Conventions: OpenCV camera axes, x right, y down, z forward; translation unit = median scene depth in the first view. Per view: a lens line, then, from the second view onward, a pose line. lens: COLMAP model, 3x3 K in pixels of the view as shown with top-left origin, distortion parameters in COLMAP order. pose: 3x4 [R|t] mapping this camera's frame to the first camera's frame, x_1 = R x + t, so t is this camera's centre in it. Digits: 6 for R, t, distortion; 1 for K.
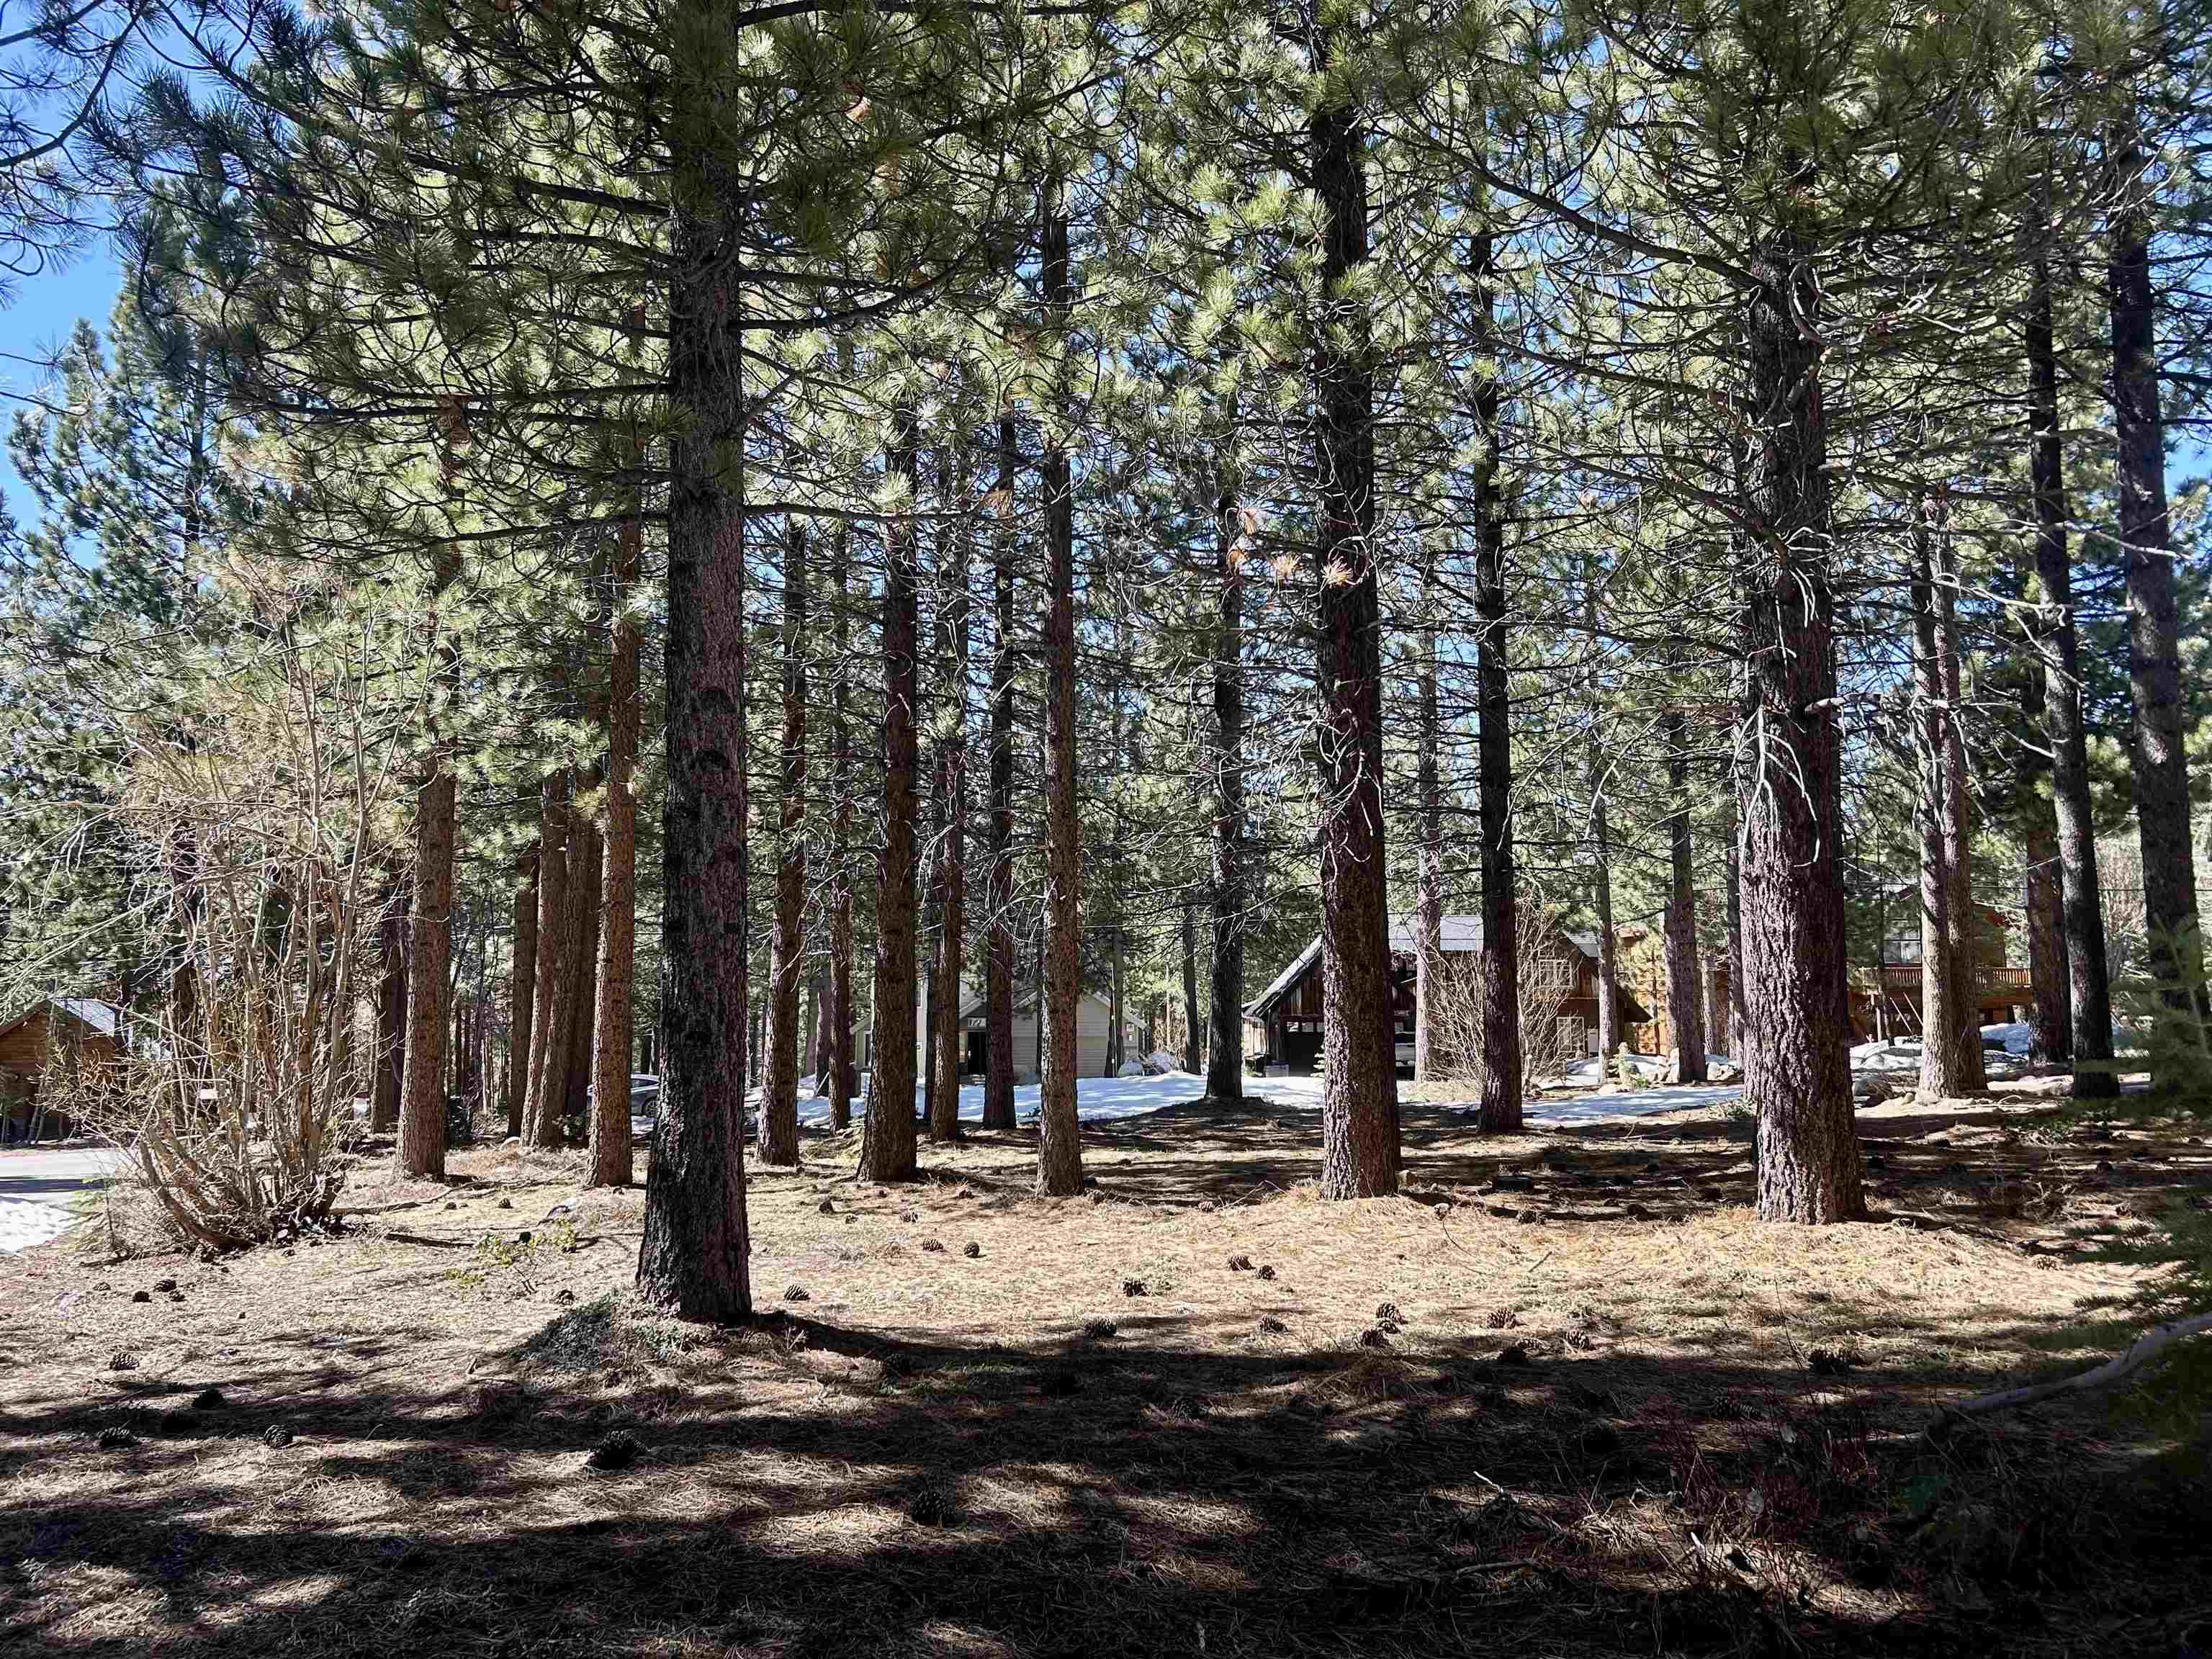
lens RADIAL K [[1562.0, 0, 1107.7], [0, 1562.0, 822.6], [0, 0, 1]] dist [0.080517, -0.064560]
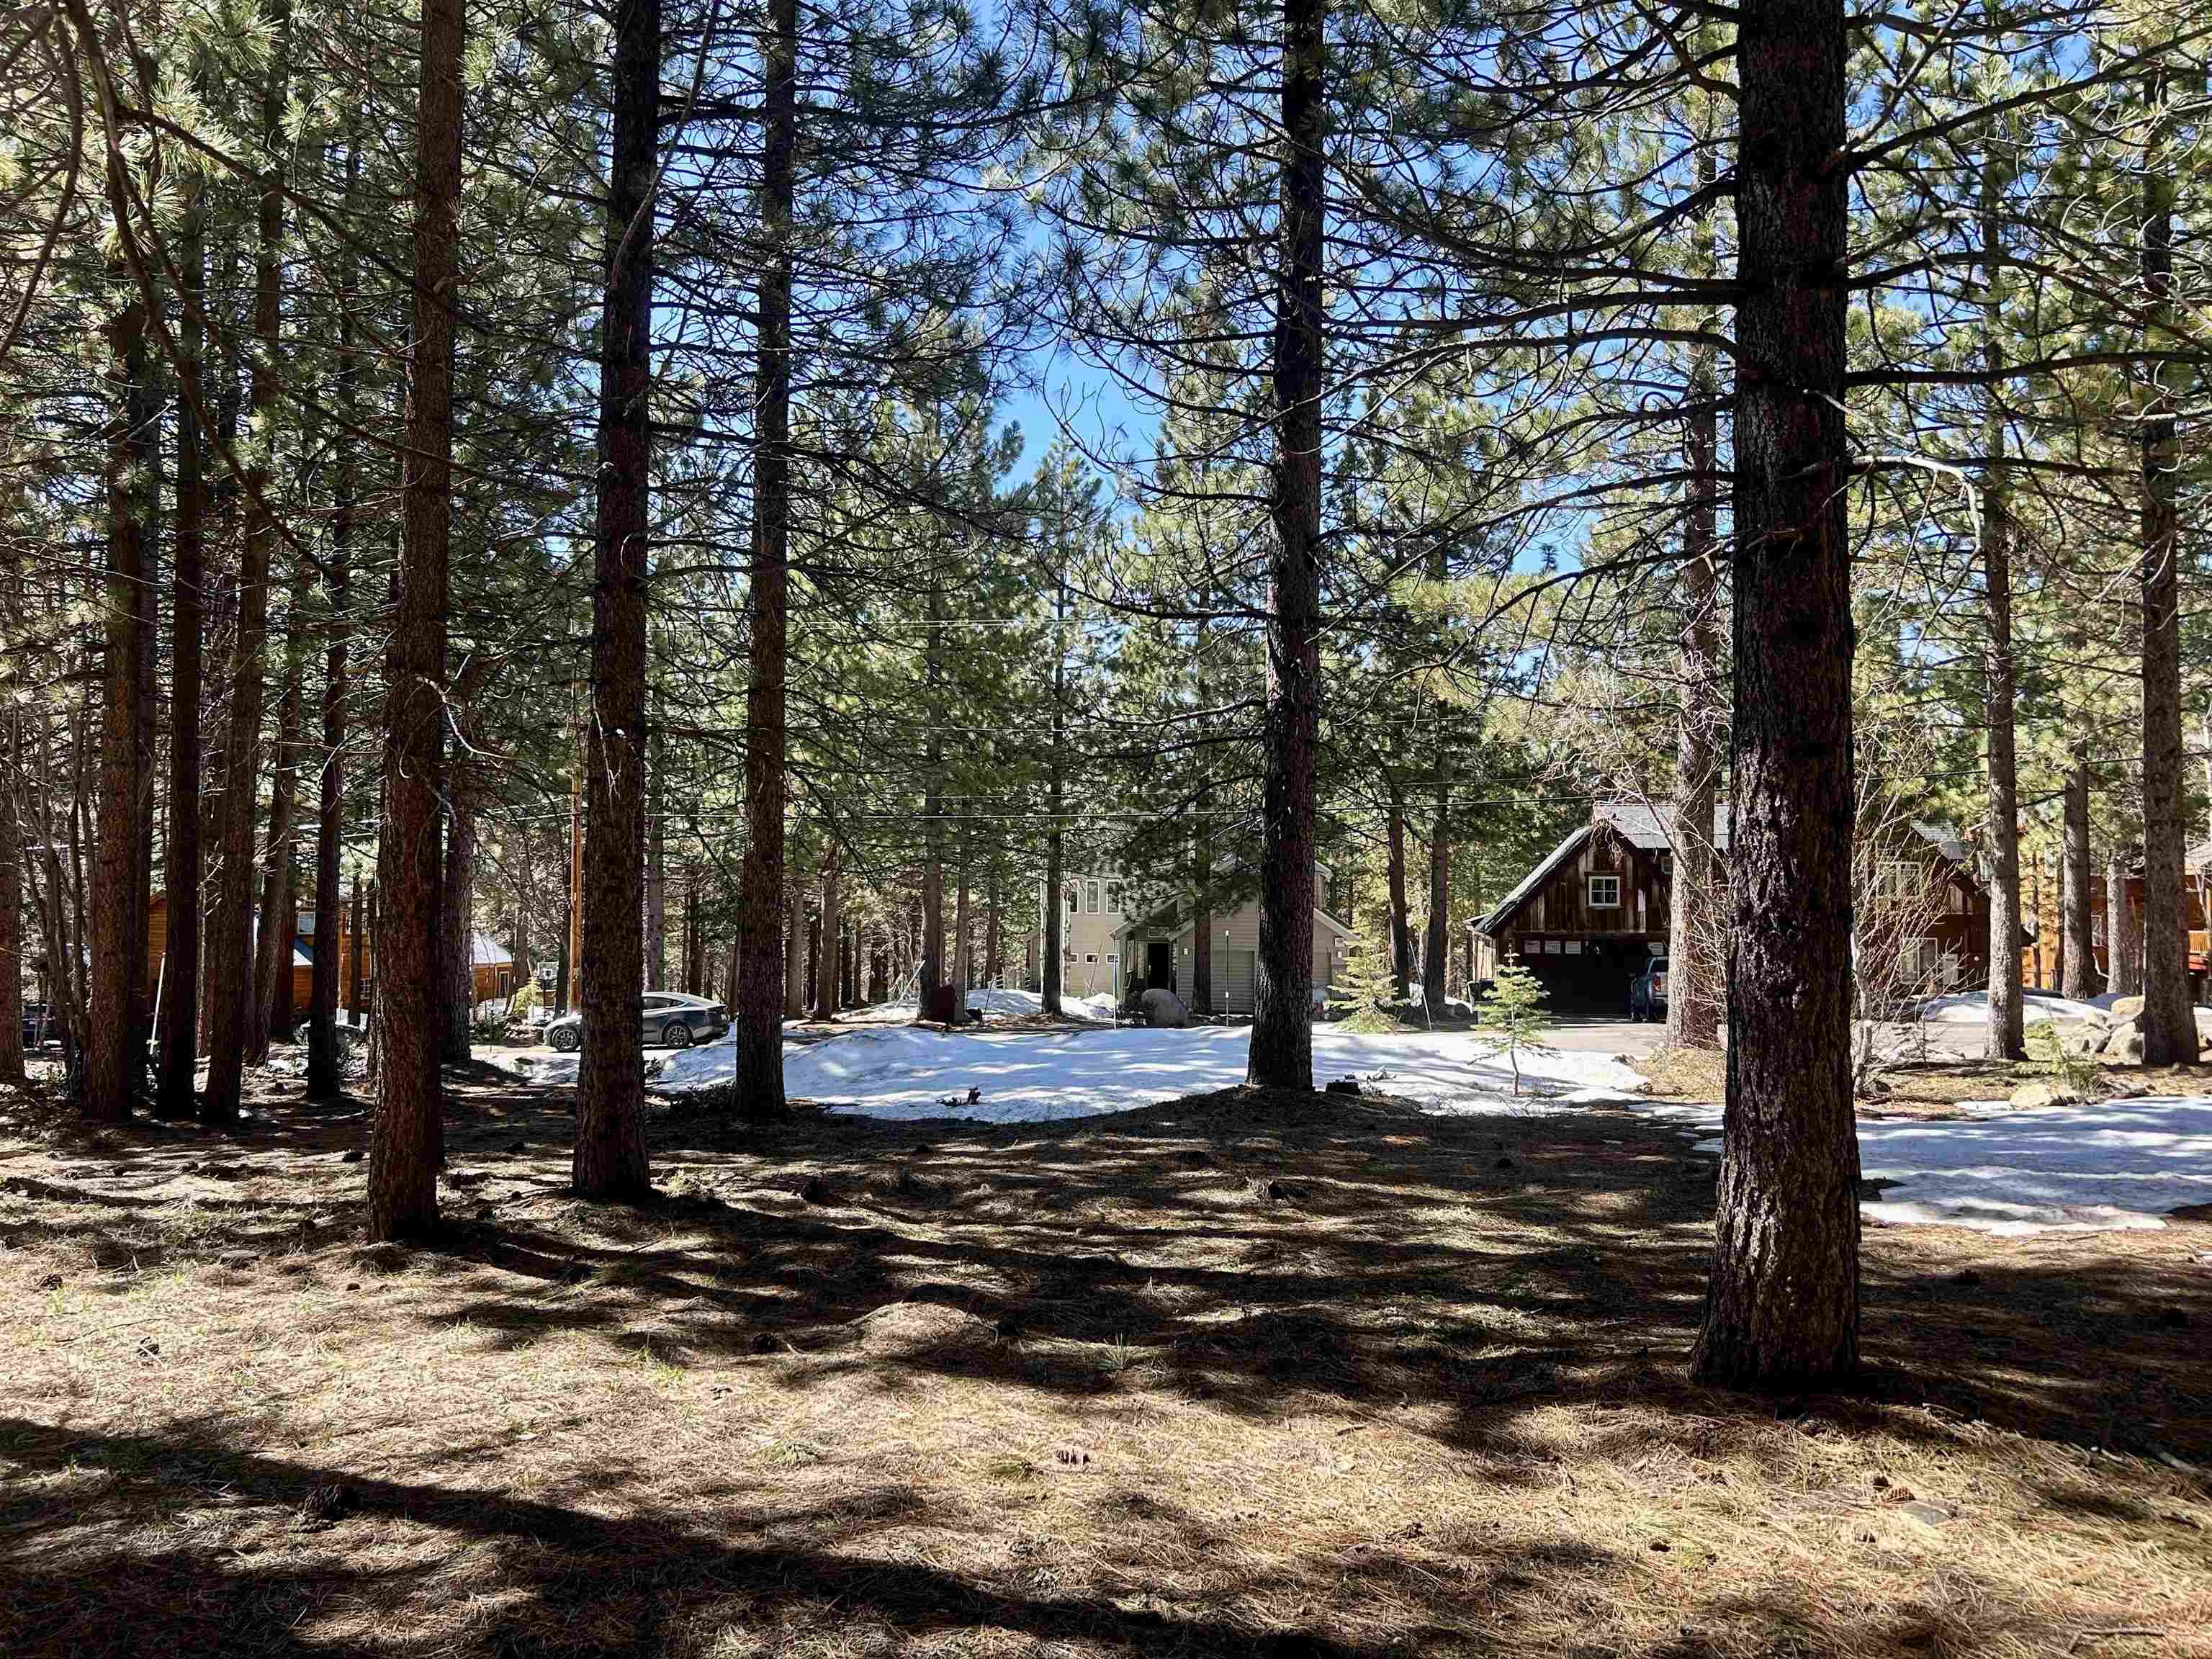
lens RADIAL K [[1562.0, 0, 1107.7], [0, 1562.0, 822.6], [0, 0, 1]] dist [0.080517, -0.064560]
pose [[0.983814, 0.001449, -0.179188, 0.201362], [0.009100, 0.998273, 0.058035, 0.086001], [0.178962, -0.058727, 0.982102, 0.782508]]
